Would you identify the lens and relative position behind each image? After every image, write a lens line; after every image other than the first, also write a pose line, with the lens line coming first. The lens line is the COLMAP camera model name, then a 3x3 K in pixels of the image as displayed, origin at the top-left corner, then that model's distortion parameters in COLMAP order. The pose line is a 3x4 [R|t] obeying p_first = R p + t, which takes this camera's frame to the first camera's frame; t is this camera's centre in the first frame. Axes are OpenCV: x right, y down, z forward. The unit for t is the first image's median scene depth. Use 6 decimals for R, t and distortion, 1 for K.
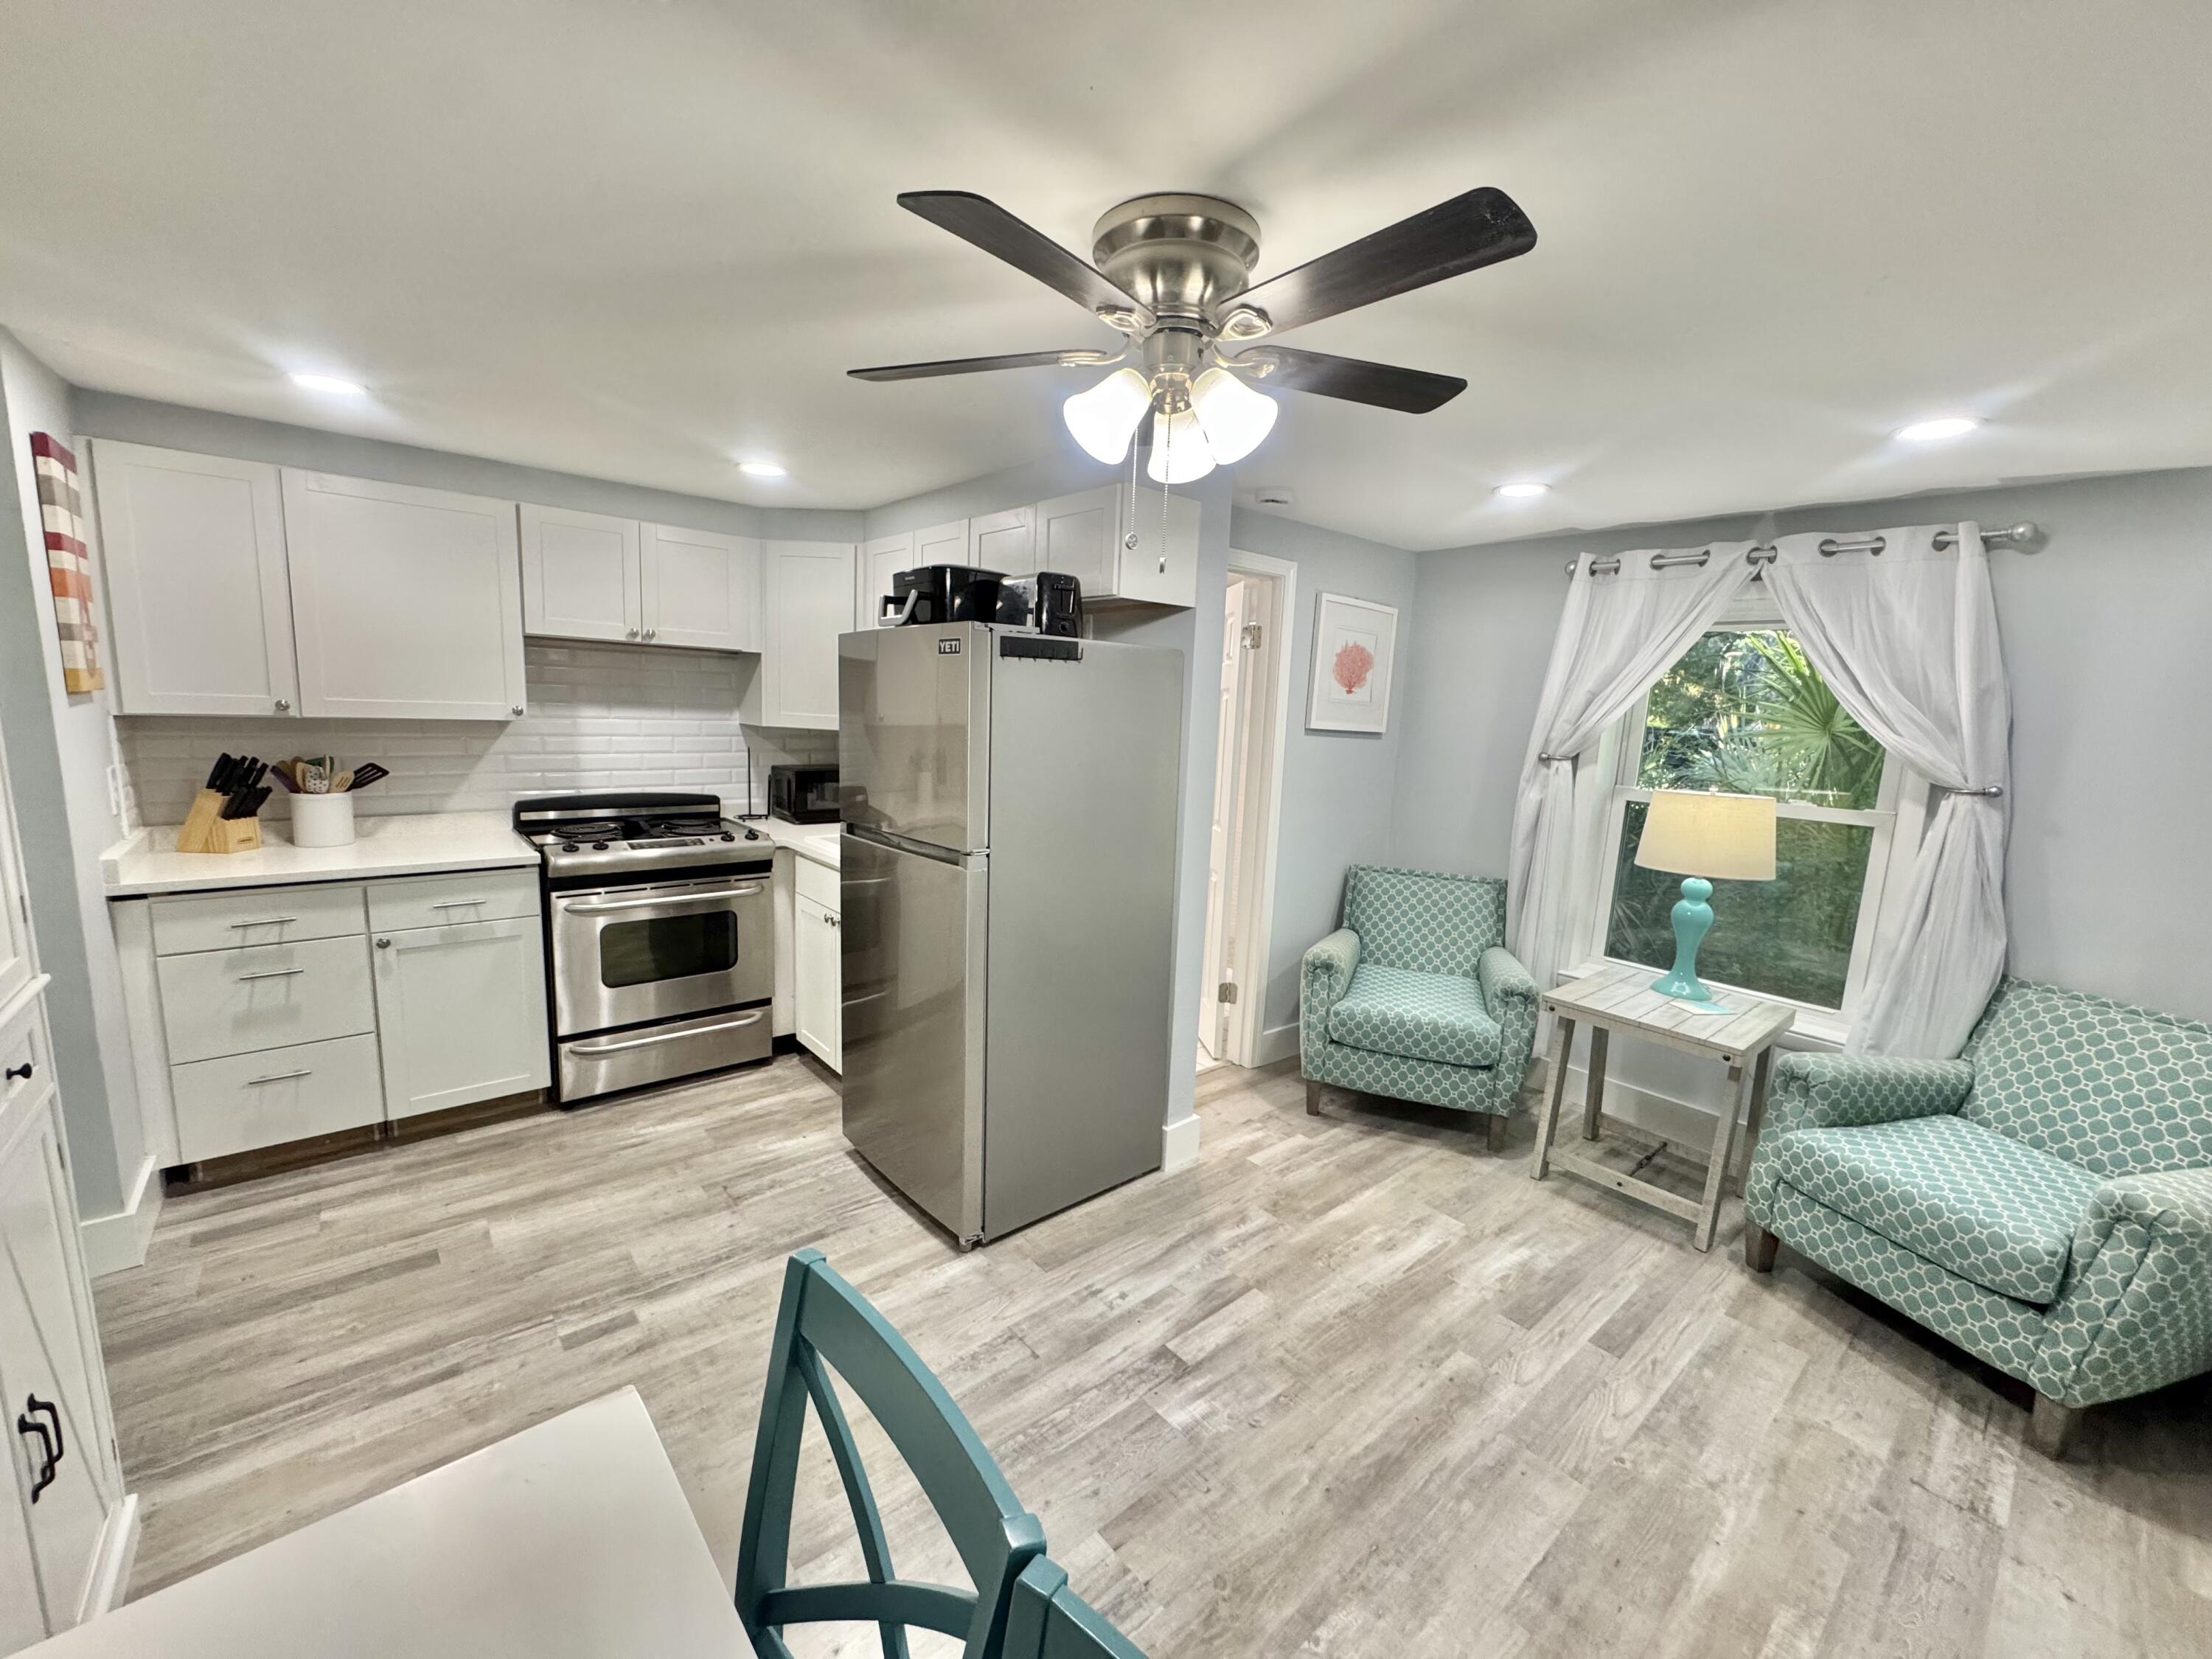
lens RADIAL K [[880.6, 0, 1102.9], [0, 880.6, 837.2], [0, 0, 1]] dist [-0.004014, 0.000101]
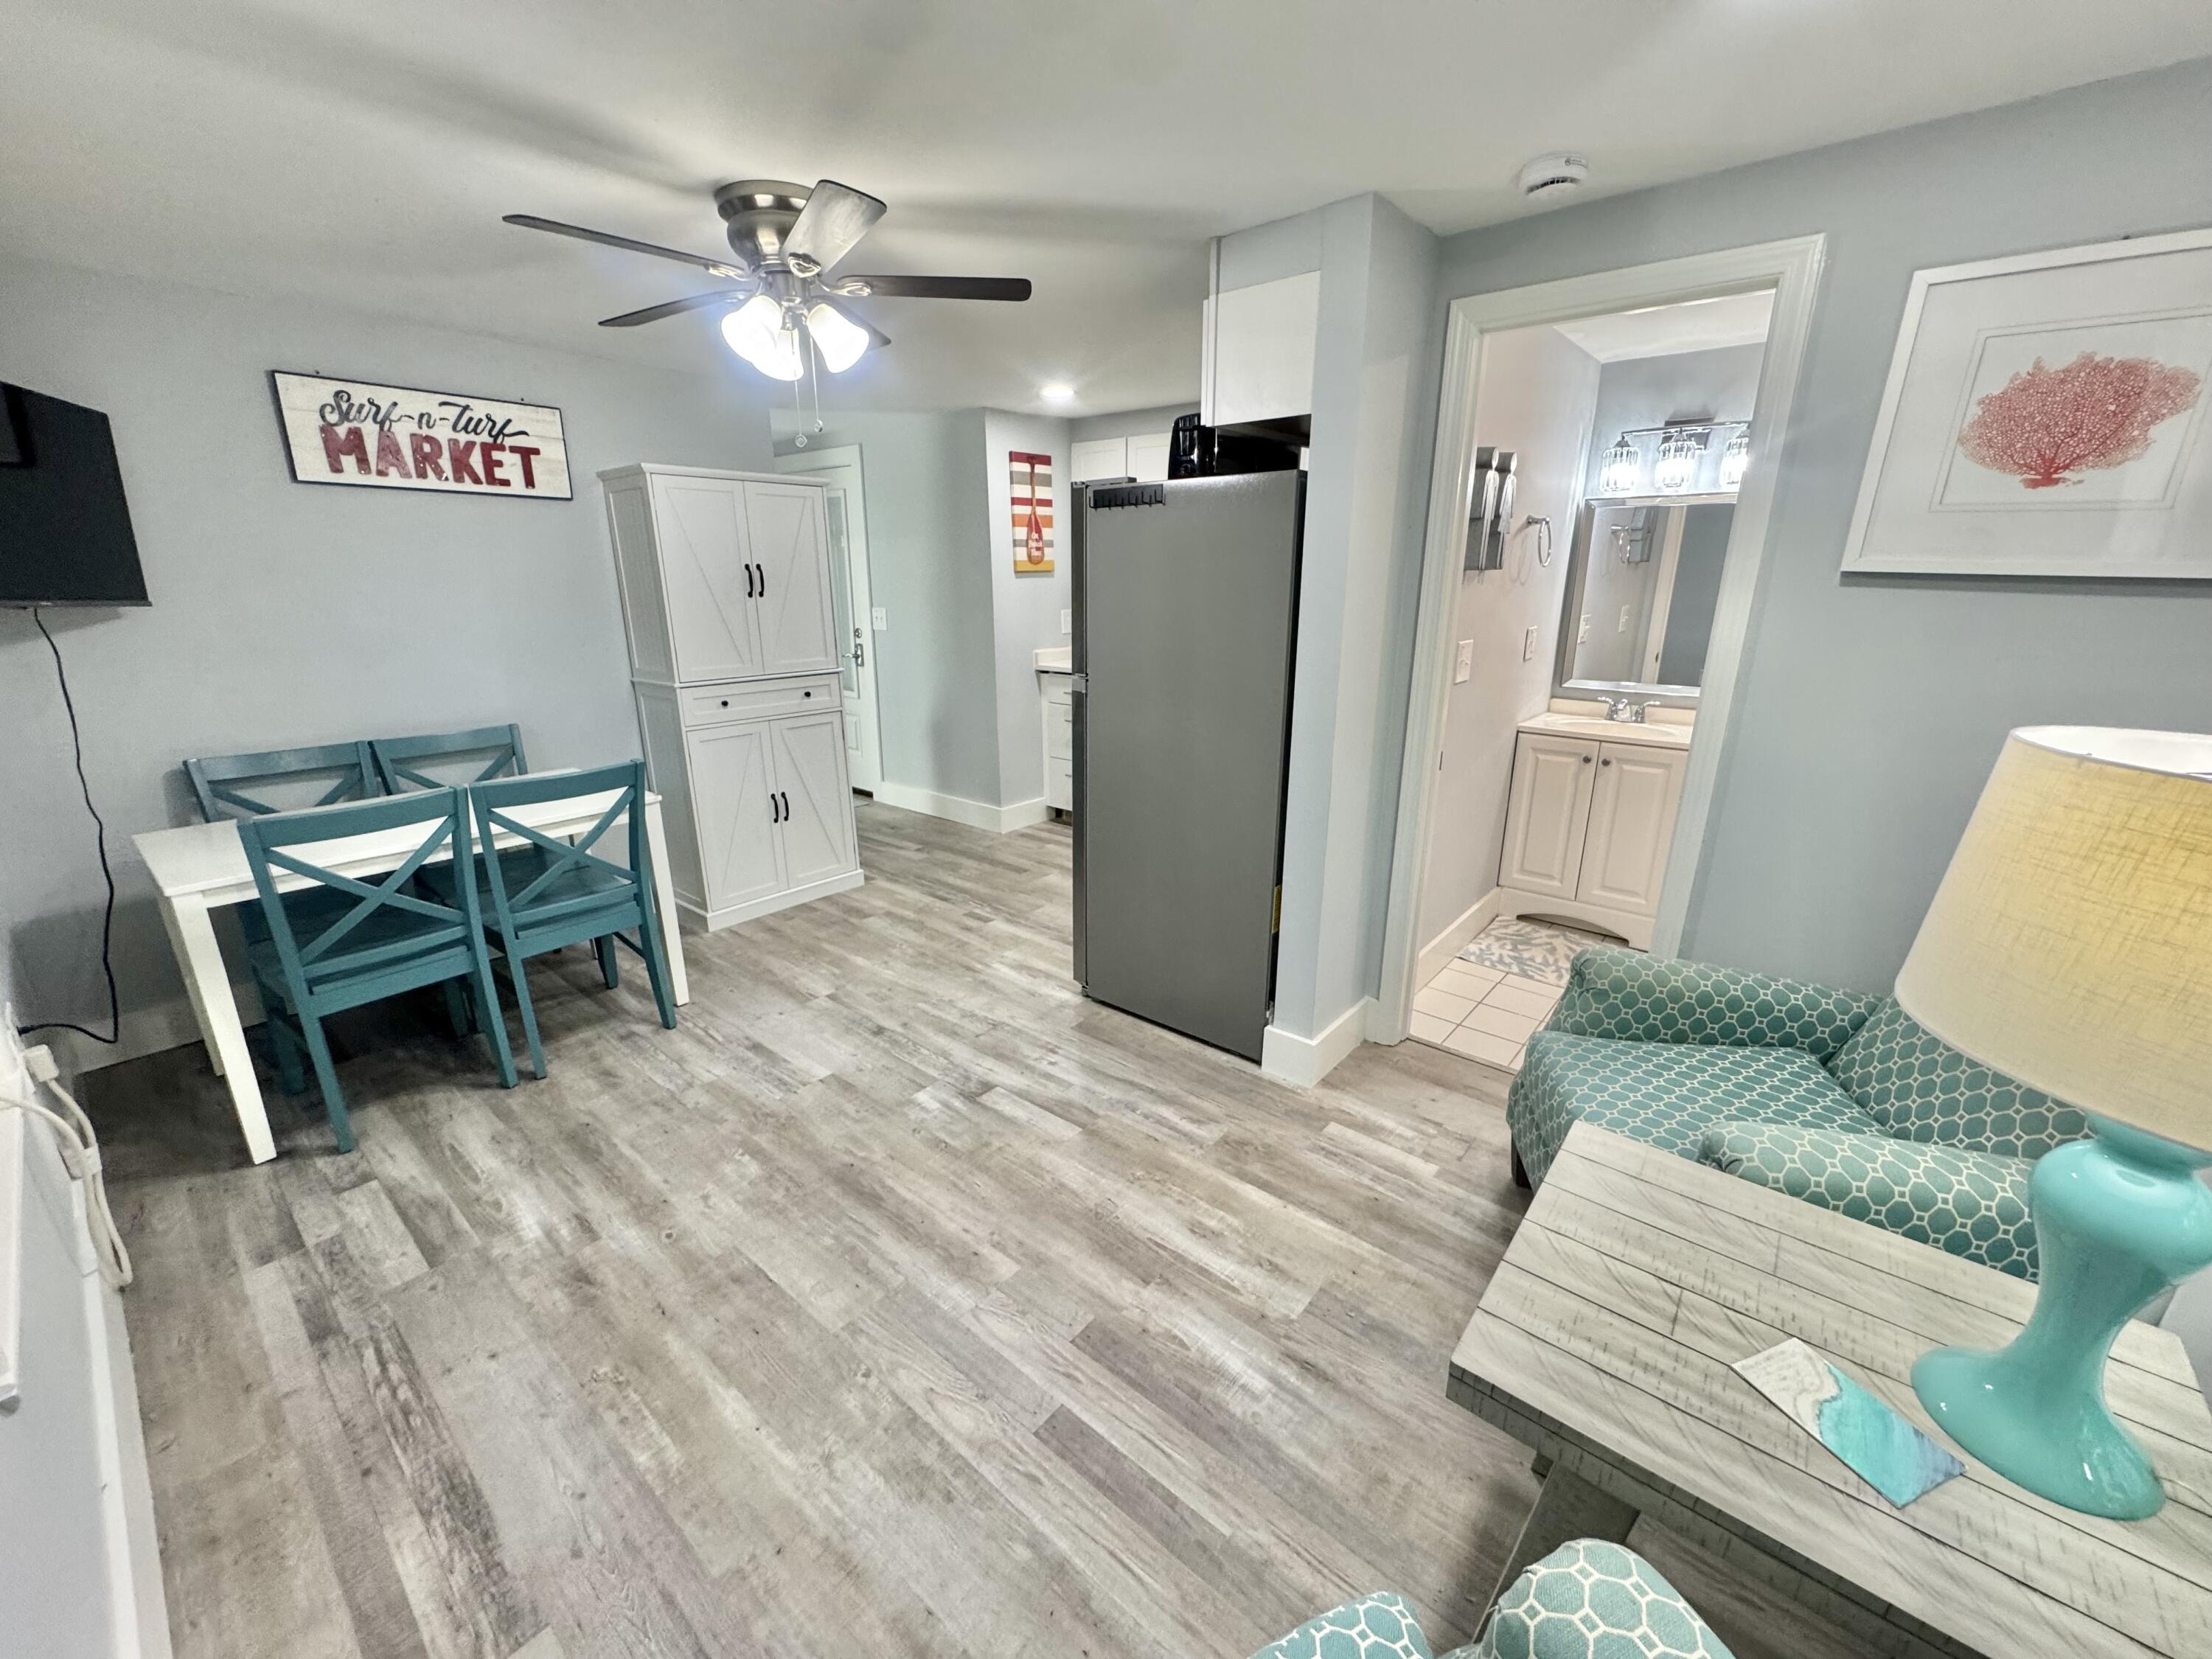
lens RADIAL K [[880.6, 0, 1104.4], [0, 880.6, 831.8], [0, 0, 1]] dist [-0.004014, 0.000101]
pose [[0.167547, 0.242161, -0.955660, 1.005447], [-0.142522, 0.965130, 0.219573, -0.043883], [0.975508, 0.099414, 0.196218, 0.744438]]
